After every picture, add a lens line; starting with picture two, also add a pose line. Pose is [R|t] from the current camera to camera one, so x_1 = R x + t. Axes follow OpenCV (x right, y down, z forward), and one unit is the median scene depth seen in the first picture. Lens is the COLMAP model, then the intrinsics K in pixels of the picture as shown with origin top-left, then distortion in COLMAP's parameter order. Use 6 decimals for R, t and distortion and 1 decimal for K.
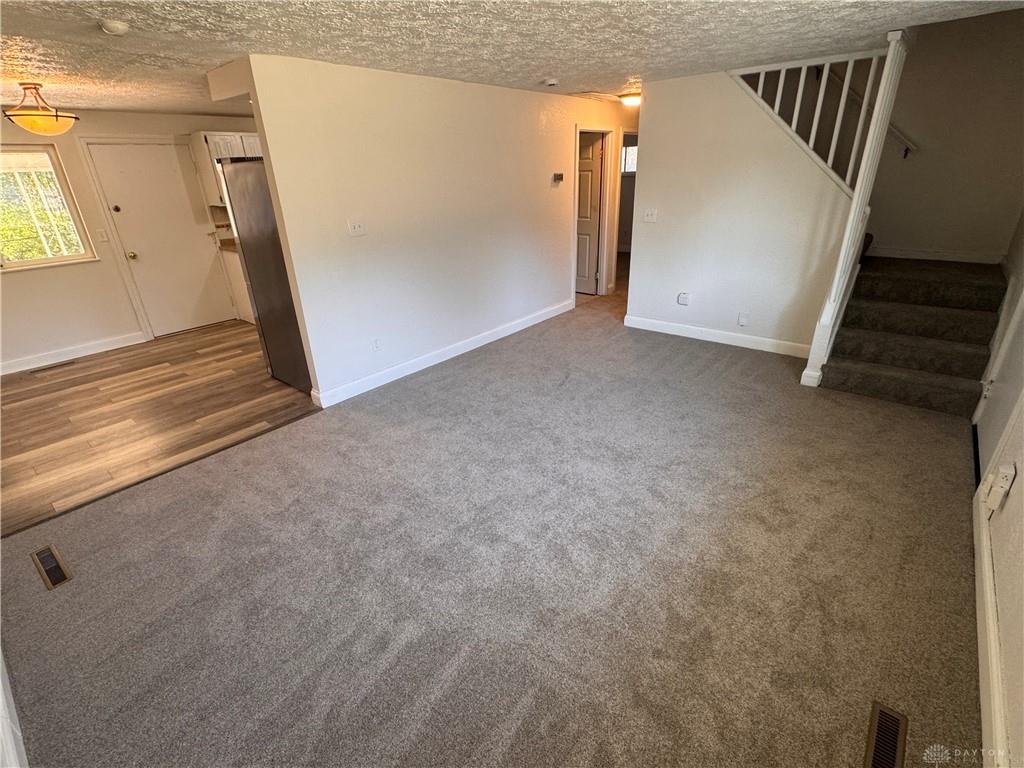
lens RADIAL K [[481.7, 0, 509.2], [0, 481.7, 383.9], [0, 0, 1]] dist [-0.002567, 0.000043]
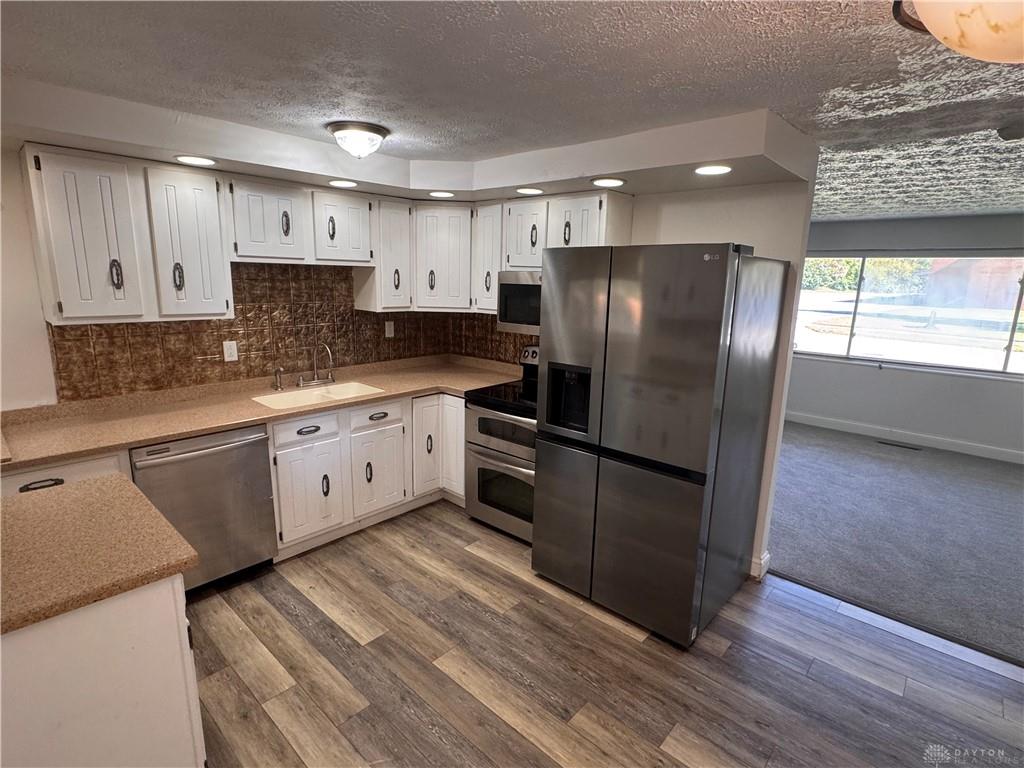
lens RADIAL K [[518.1, 0, 509.8], [0, 518.1, 382.9], [0, 0, 1]] dist [0.002682, 0.000364]
pose [[0.037796, -0.169584, 0.984791, -0.937580], [0.379909, 0.913935, 0.142802, -0.396866], [-0.924252, 0.368733, 0.098970, 0.960526]]
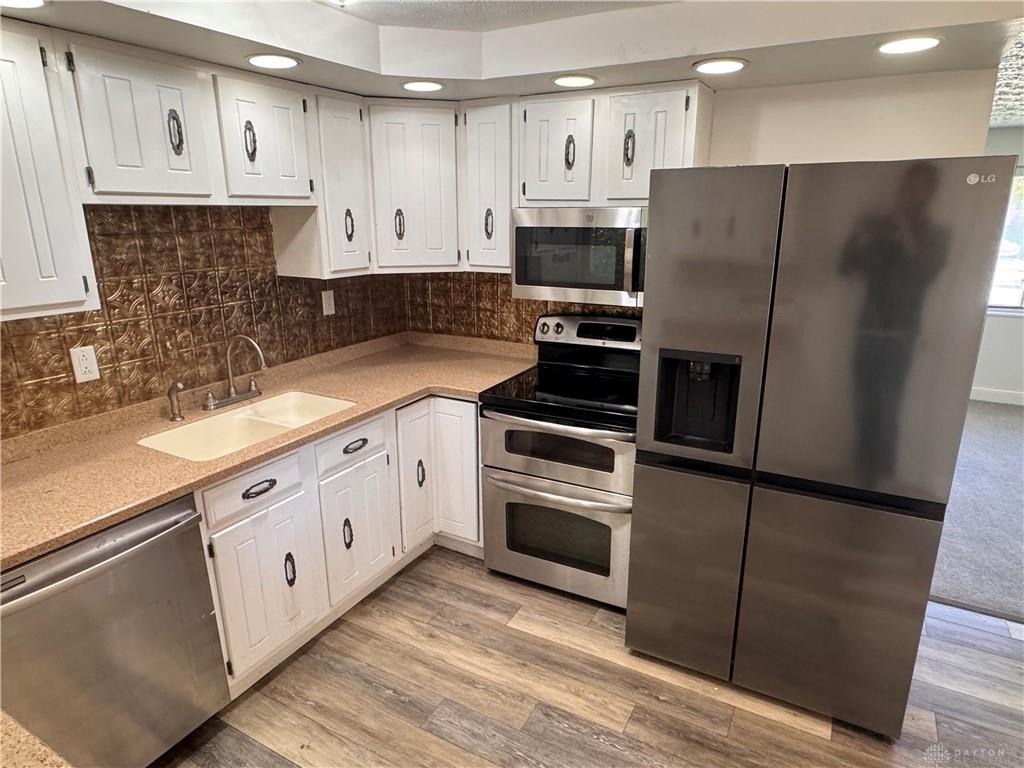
lens RADIAL K [[615.2, 0, 513.5], [0, 615.2, 385.7], [0, 0, 1]] dist [-0.000955, 0.002238]
pose [[-0.194056, -0.236016, 0.952176, -0.772603], [0.403483, 0.865523, 0.296768, -0.472437], [-0.894172, 0.441776, -0.072731, 1.110198]]
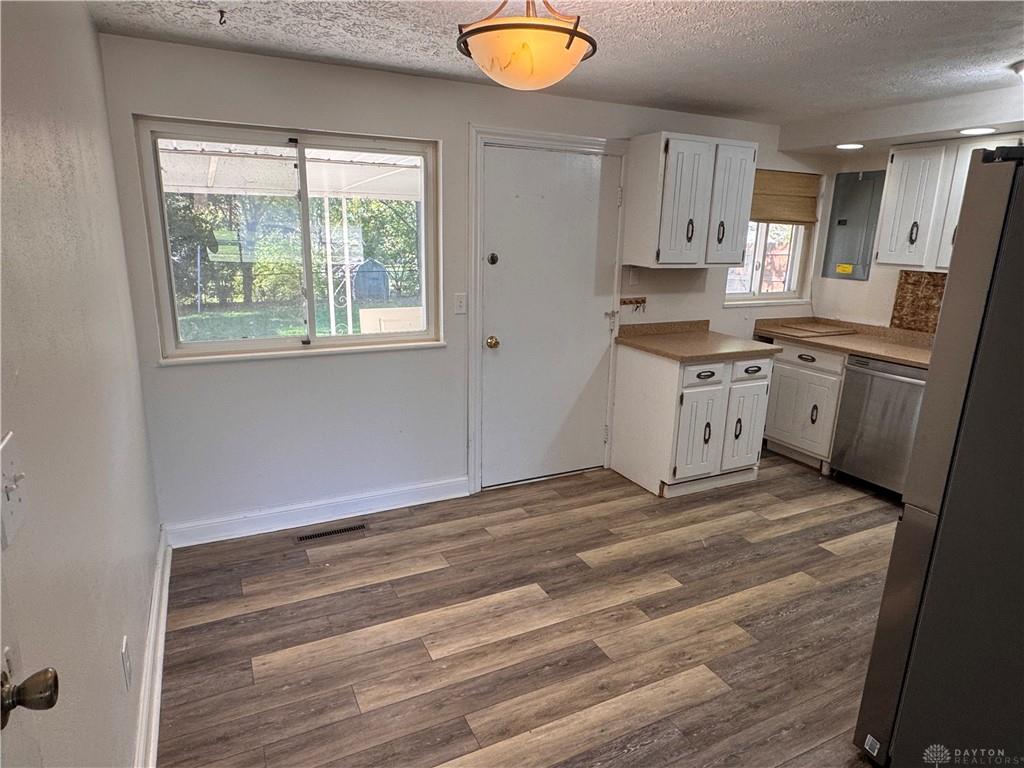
lens RADIAL K [[615.2, 0, 513.5], [0, 615.2, 385.7], [0, 0, 1]] dist [-0.000955, 0.002238]
pose [[0.916990, 0.150104, -0.369591, -0.569228], [-0.209641, 0.969579, -0.126360, -0.156100], [0.339381, 0.193353, 0.920563, 0.433403]]
